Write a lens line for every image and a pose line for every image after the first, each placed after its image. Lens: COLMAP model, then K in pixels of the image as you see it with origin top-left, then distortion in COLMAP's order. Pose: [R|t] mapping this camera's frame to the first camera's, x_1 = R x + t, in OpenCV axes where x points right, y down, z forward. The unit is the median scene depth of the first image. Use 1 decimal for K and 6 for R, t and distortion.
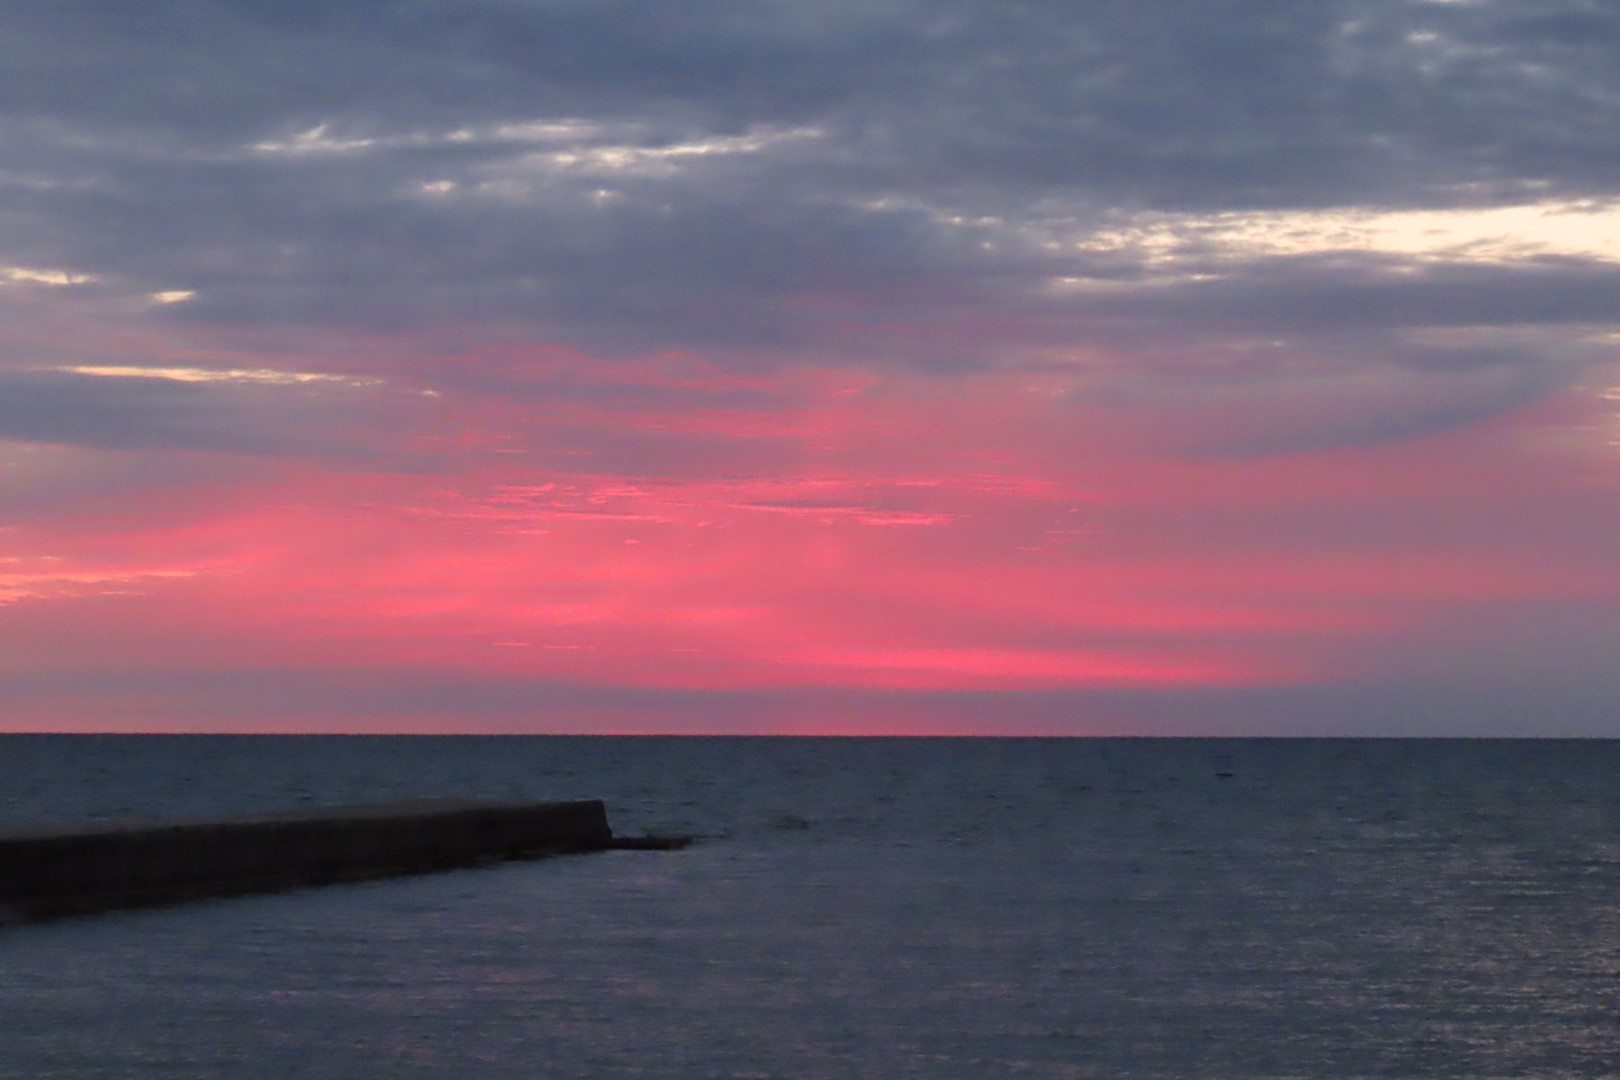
lens RADIAL K [[911.2, 0, 810.0], [0, 911.2, 540.0], [0, 0, 1]] dist [0.001952, -0.000126]
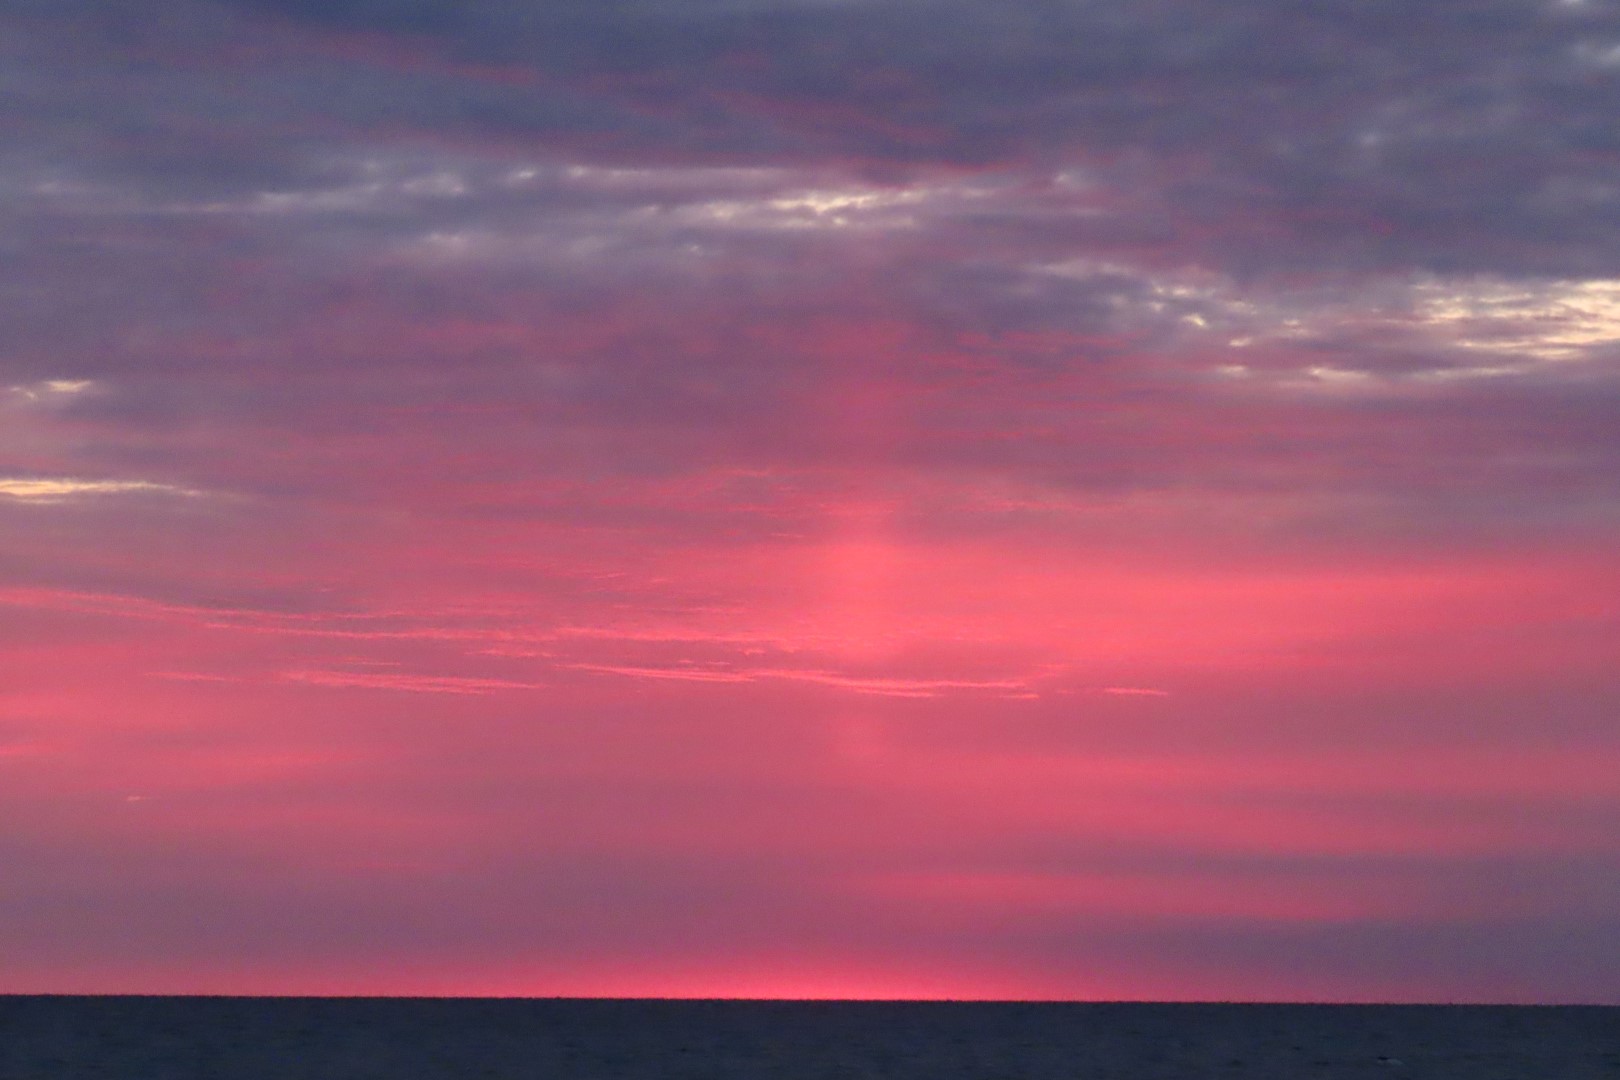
lens RADIAL K [[1256.4, 0, 810.0], [0, 1256.4, 540.0], [0, 0, 1]] dist [0.001625, 0.001880]
pose [[0.999981, 0.004502, 0.004301, -0.148294], [-0.003858, 0.990236, -0.139345, -0.000018], [-0.004886, 0.139325, 0.990235, 0.001864]]
